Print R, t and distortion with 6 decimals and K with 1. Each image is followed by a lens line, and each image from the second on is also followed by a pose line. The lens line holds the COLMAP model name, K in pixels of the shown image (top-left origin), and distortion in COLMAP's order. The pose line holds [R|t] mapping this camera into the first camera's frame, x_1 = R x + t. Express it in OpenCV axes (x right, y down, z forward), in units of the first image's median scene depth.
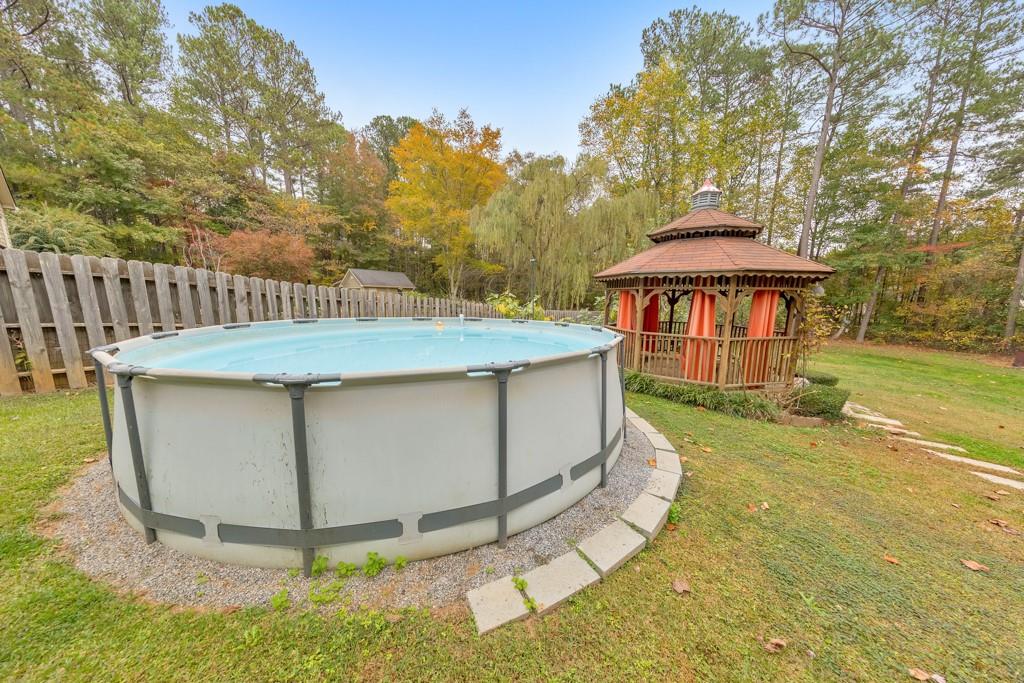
lens RADIAL K [[316.7, 0, 512.0], [0, 316.7, 341.5], [0, 0, 1]] dist [0.001260, 0.000211]
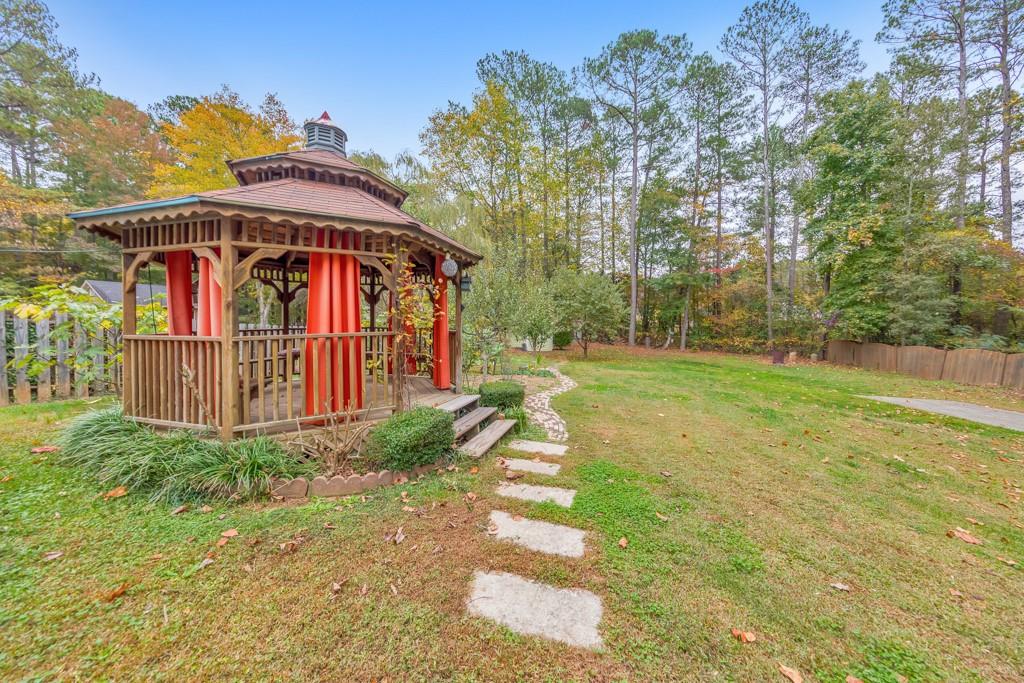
lens RADIAL K [[337.1, 0, 511.9], [0, 337.1, 320.2], [0, 0, 1]] dist [-0.000425, 0.000046]
pose [[0.948608, -0.020245, 0.315804, 0.151592], [0.063894, 0.989652, -0.128480, 0.010894], [-0.309935, 0.142056, 0.940085, 0.050833]]
